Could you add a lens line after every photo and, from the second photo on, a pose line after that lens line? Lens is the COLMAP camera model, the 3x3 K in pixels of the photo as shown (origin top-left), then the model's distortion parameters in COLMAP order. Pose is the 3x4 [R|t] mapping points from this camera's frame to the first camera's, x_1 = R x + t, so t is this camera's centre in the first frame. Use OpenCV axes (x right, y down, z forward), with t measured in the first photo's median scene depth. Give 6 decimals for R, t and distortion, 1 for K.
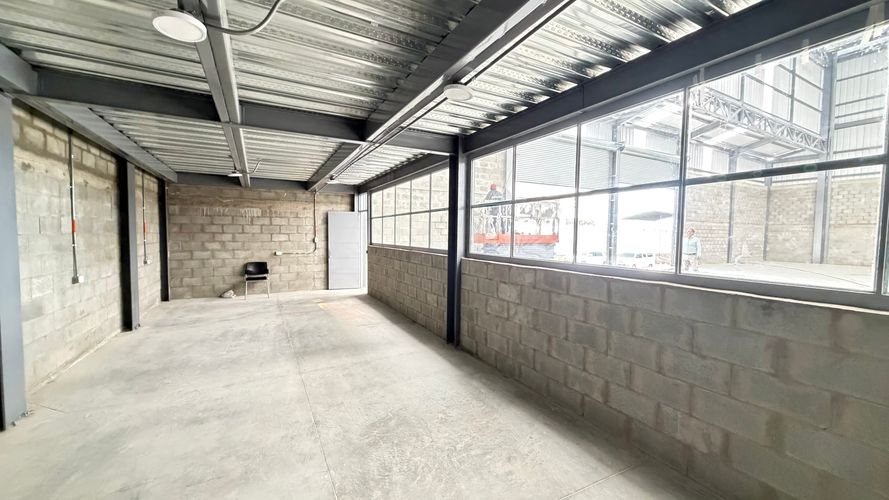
lens RADIAL K [[354.8, 0, 441.3], [0, 354.8, 251.1], [0, 0, 1]] dist [0.000054, 0.000041]
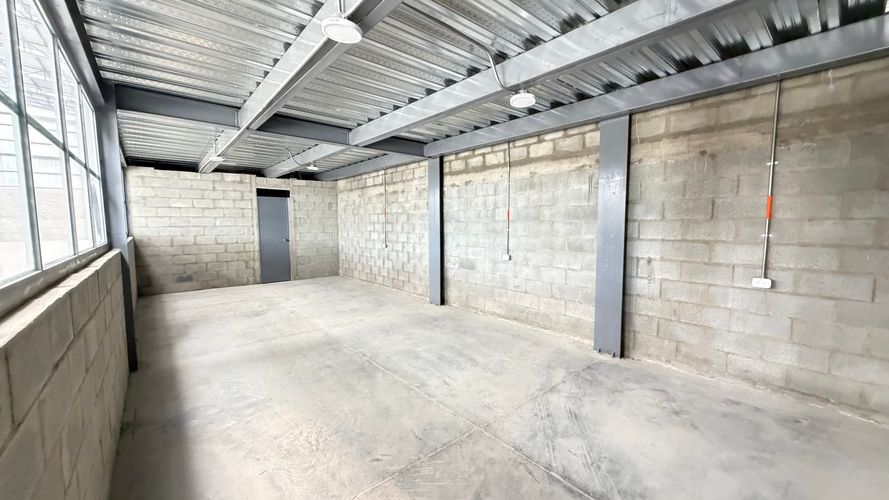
lens RADIAL K [[354.8, 0, 441.3], [0, 354.8, 251.1], [0, 0, 1]] dist [0.000054, 0.000041]
pose [[-0.977506, 0.011146, -0.210615, -0.511891], [-0.016182, 0.991696, 0.127585, -0.095525], [0.210288, 0.128123, -0.969208, 2.091927]]
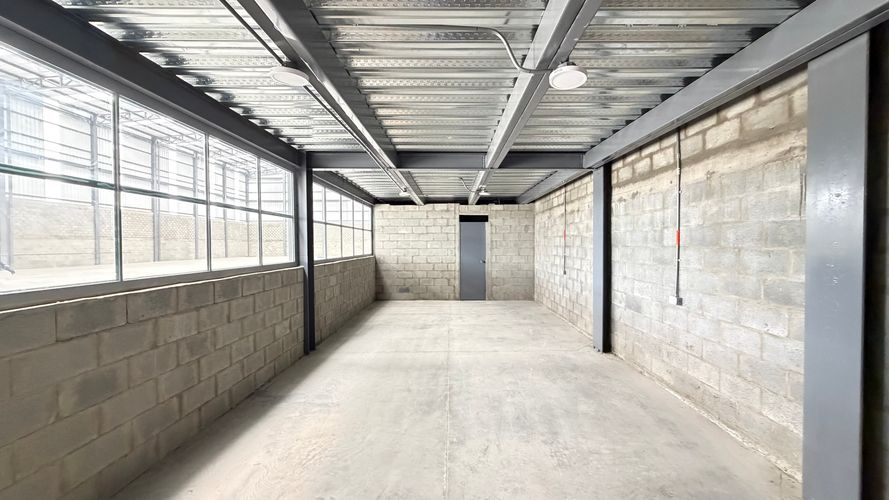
lens RADIAL K [[354.8, 0, 441.3], [0, 354.8, 251.1], [0, 0, 1]] dist [0.000054, 0.000041]
pose [[-0.875515, -0.016737, 0.482902, -0.906959], [0.018719, 0.997475, 0.068510, -0.102969], [-0.482829, 0.069021, -0.872990, 1.934803]]
